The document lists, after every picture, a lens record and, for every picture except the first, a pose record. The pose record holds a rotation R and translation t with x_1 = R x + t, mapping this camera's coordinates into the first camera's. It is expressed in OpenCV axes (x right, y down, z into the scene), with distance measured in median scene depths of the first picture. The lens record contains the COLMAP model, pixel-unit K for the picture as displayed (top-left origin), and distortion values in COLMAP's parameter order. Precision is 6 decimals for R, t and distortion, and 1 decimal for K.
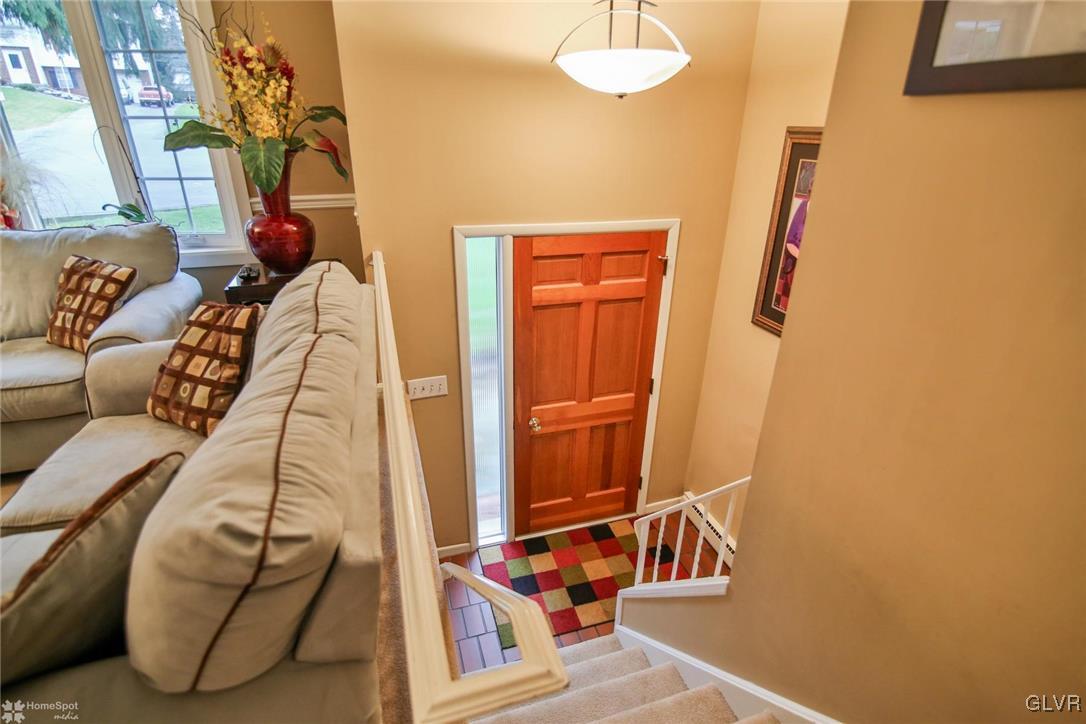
lens RADIAL K [[526.0, 0, 537.9], [0, 526.0, 361.9], [0, 0, 1]] dist [-0.018277, 0.001339]
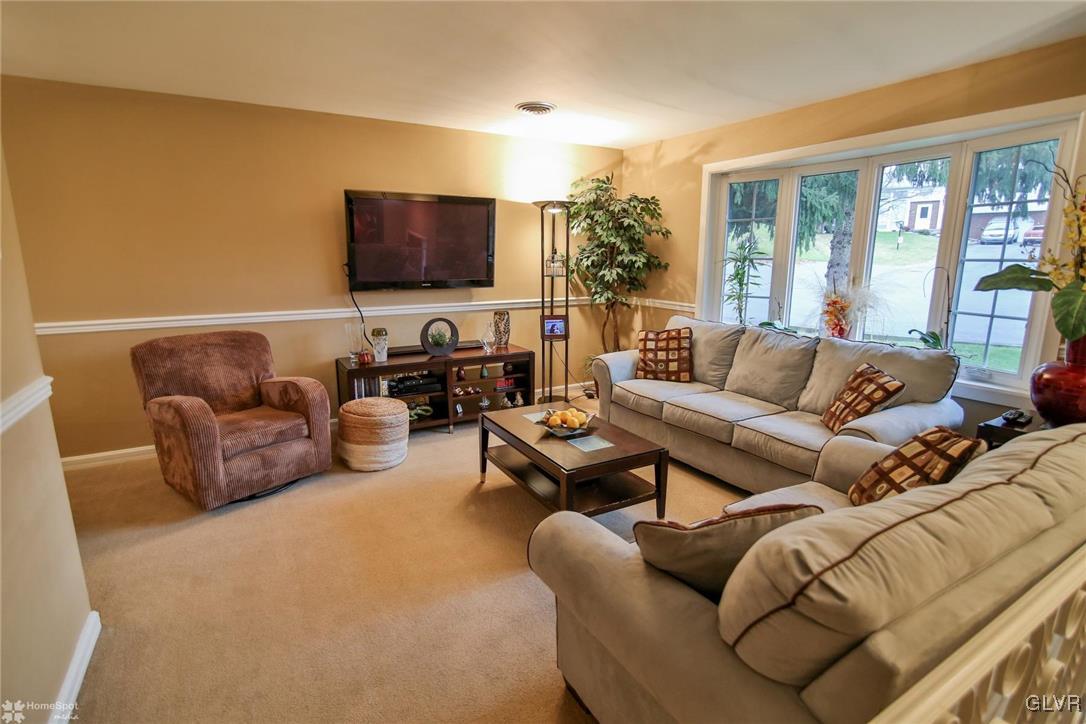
lens RADIAL K [[526.0, 0, 537.9], [0, 526.0, 361.9], [0, 0, 1]] dist [-0.018277, 0.001339]
pose [[0.215994, 0.177759, -0.960077, 0.185543], [-0.399388, 0.913350, 0.079255, 0.010342], [0.890975, 0.366325, 0.268273, -0.058210]]
